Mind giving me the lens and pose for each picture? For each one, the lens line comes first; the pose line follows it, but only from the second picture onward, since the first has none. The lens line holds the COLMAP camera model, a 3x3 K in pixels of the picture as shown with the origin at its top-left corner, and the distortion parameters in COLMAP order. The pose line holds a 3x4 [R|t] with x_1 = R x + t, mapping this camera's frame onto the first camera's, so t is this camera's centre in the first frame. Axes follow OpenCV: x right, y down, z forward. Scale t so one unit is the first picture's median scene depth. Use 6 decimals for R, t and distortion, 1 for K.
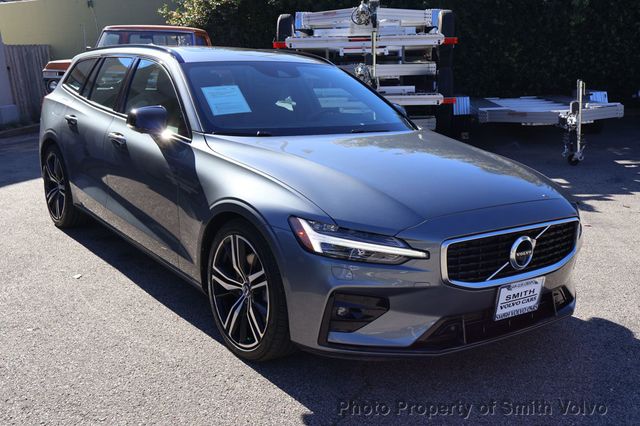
lens RADIAL K [[672.8, 0, 320.0], [0, 672.8, 213.0], [0, 0, 1]] dist [0.007508, 0.000960]
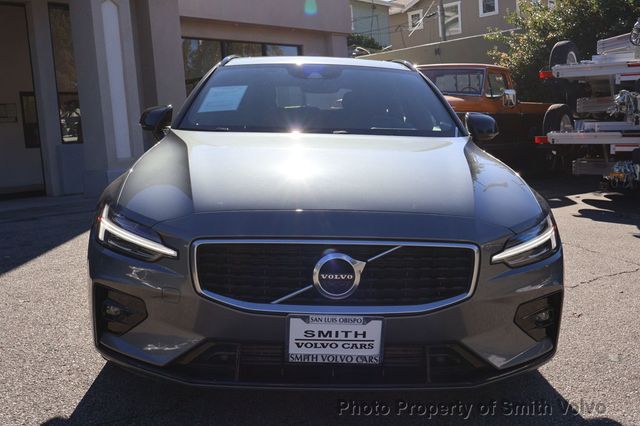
lens RADIAL K [[672.8, 0, 320.0], [0, 672.8, 213.0], [0, 0, 1]] dist [0.007508, 0.000960]
pose [[0.834271, 0.074629, -0.546280, 0.680421], [-0.116744, 0.992242, -0.042737, 0.024692], [0.538853, 0.099429, 0.836511, 0.375854]]
